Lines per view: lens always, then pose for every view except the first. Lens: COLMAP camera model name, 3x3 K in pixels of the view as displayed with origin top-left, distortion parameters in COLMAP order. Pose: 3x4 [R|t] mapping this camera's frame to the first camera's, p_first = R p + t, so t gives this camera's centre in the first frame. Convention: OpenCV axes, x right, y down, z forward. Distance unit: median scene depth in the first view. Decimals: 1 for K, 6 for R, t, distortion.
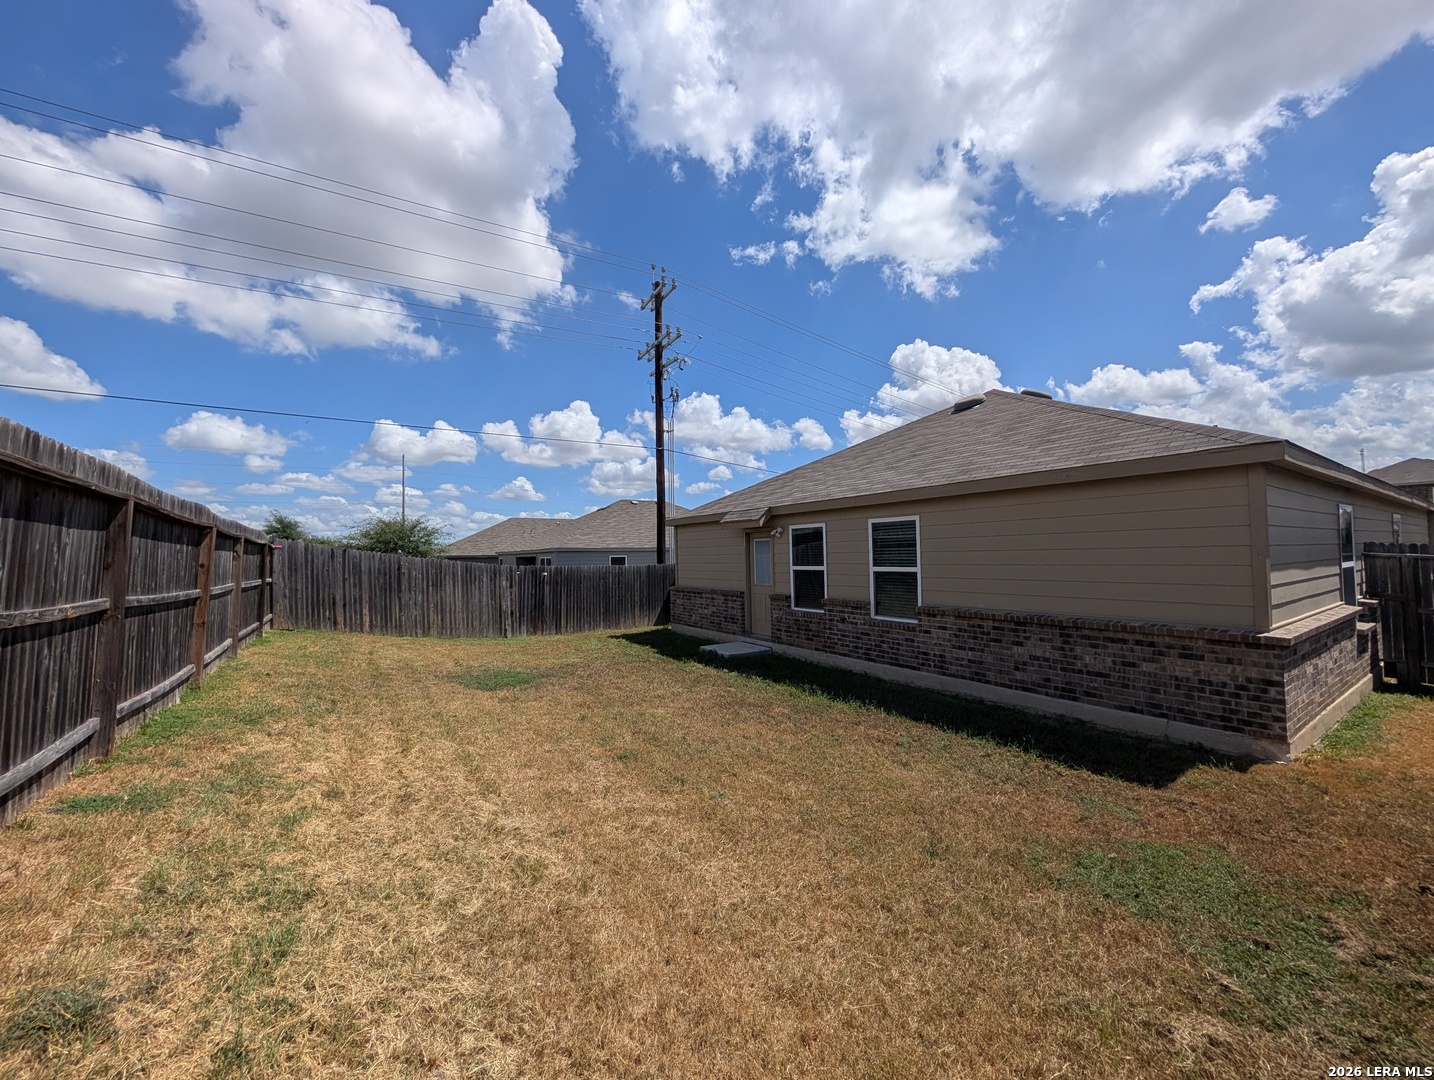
lens RADIAL K [[554.0, 0, 700.9], [0, 554.0, 551.3], [0, 0, 1]] dist [0.000107, -0.000108]
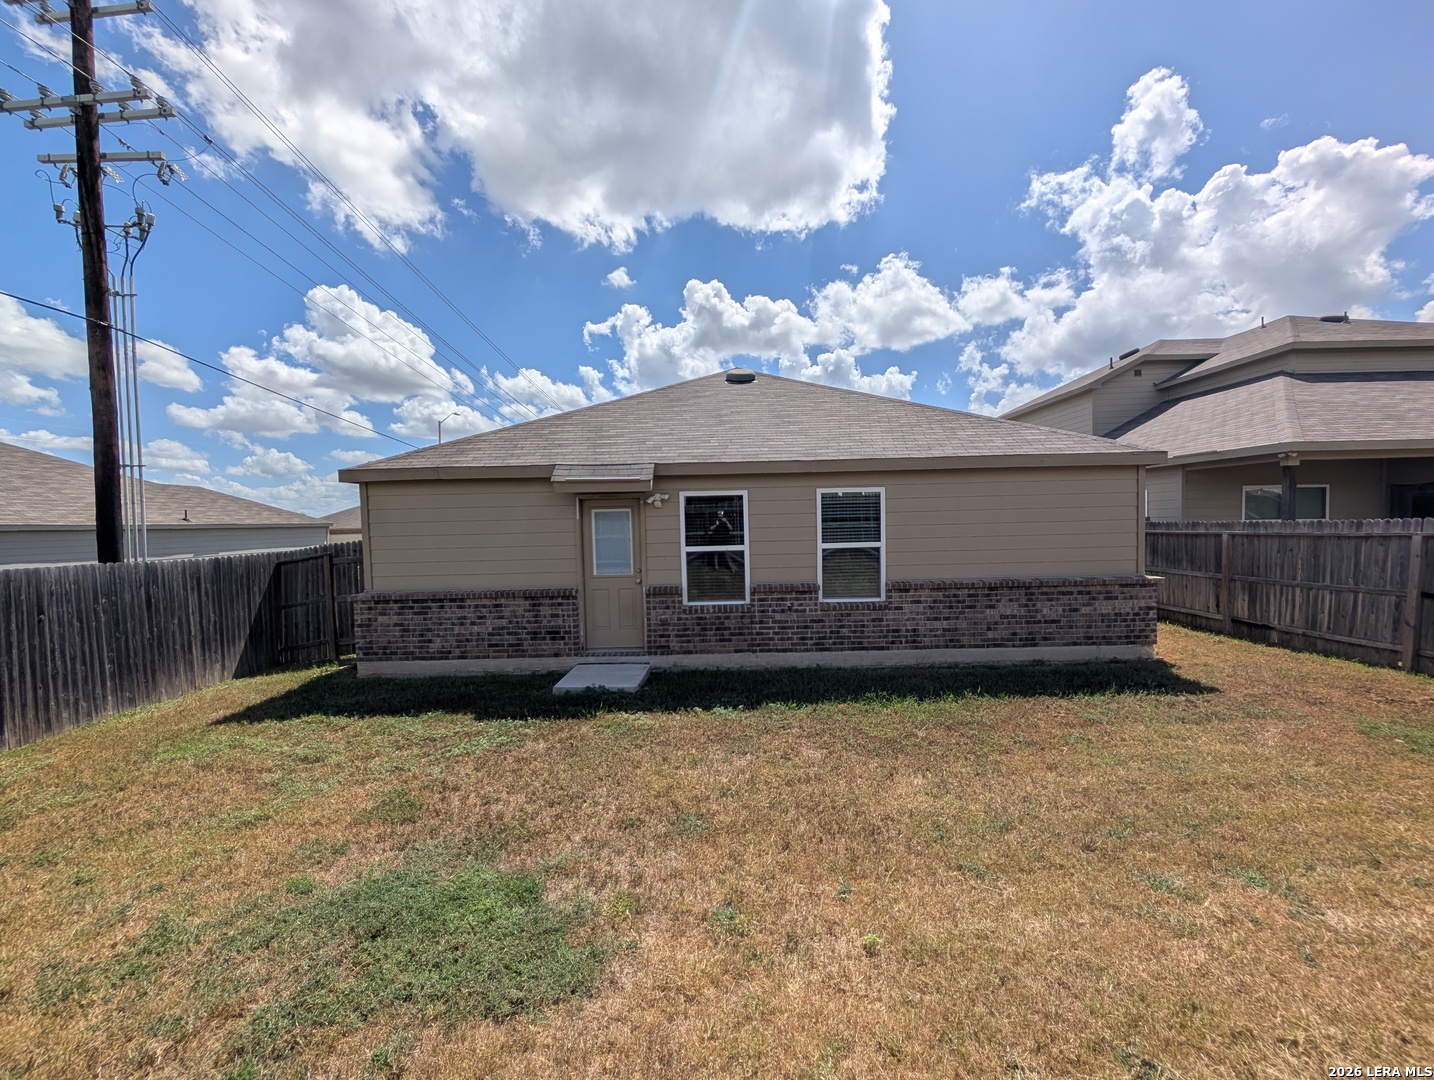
lens RADIAL K [[543.9, 0, 719.5], [0, 543.9, 540.5], [0, 0, 1]] dist [0.000516, 0.000097]
pose [[0.535336, -0.027194, 0.844201, -0.575467], [0.007989, 0.999600, 0.027133, -0.001644], [-0.844601, -0.007781, 0.535339, 0.774207]]
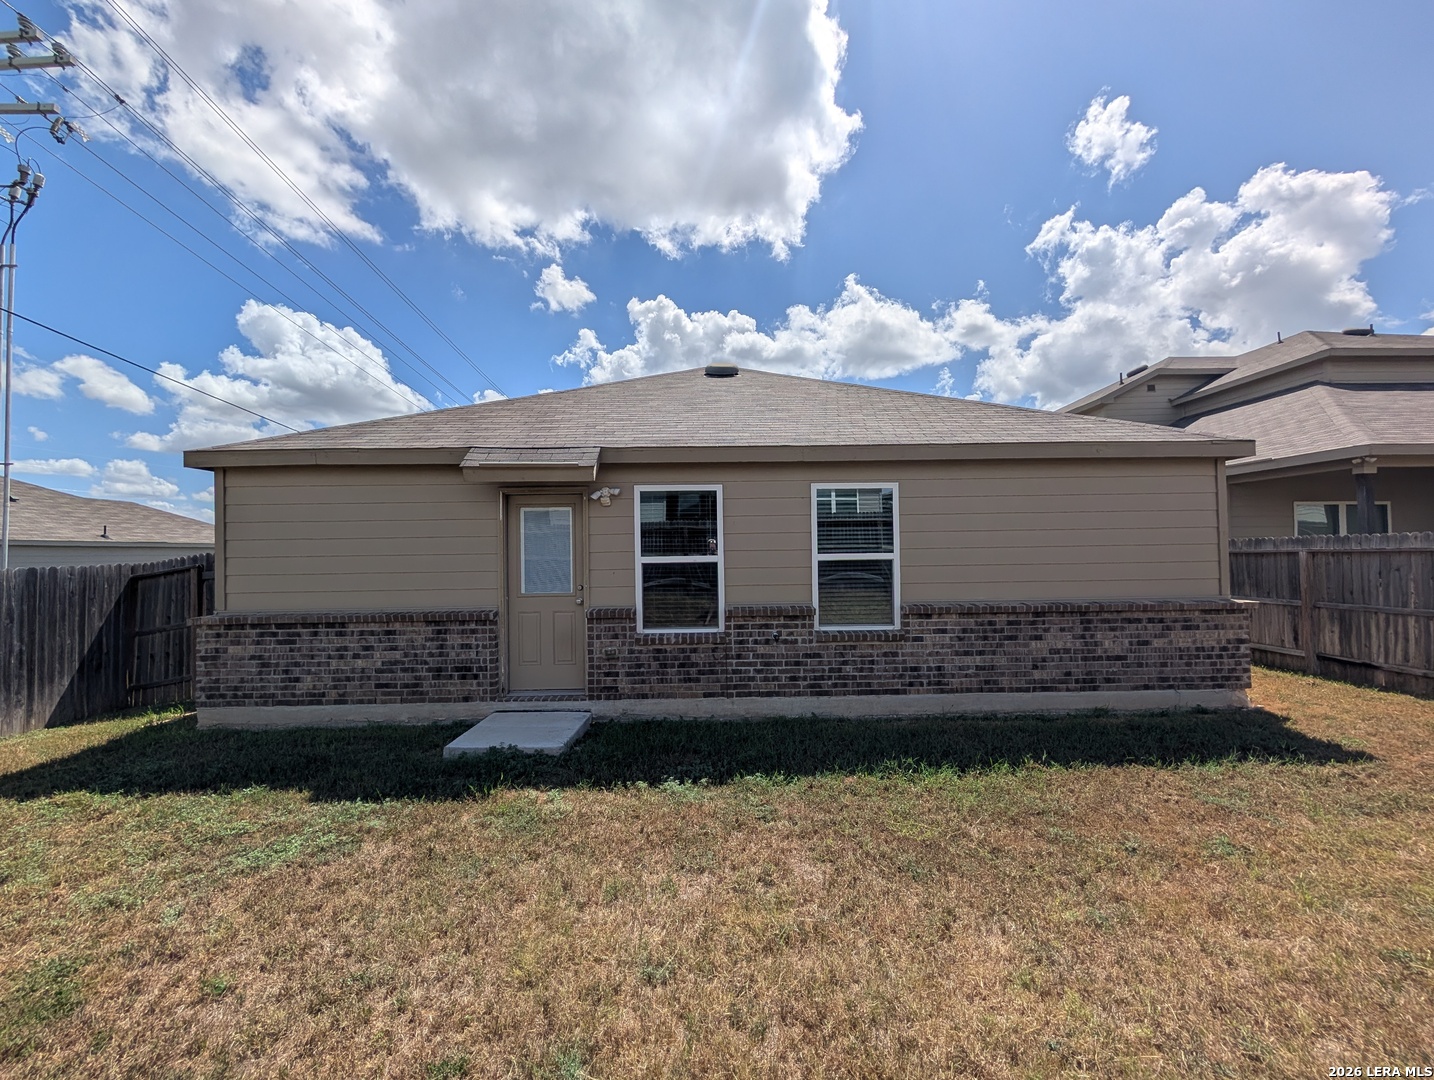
lens RADIAL K [[543.9, 0, 719.5], [0, 543.9, 540.5], [0, 0, 1]] dist [0.000516, 0.000097]
pose [[0.520169, 0.027446, 0.853622, -0.366819], [-0.000612, 0.999495, -0.031763, 0.037310], [-0.854063, 0.016000, 0.519923, 0.866495]]
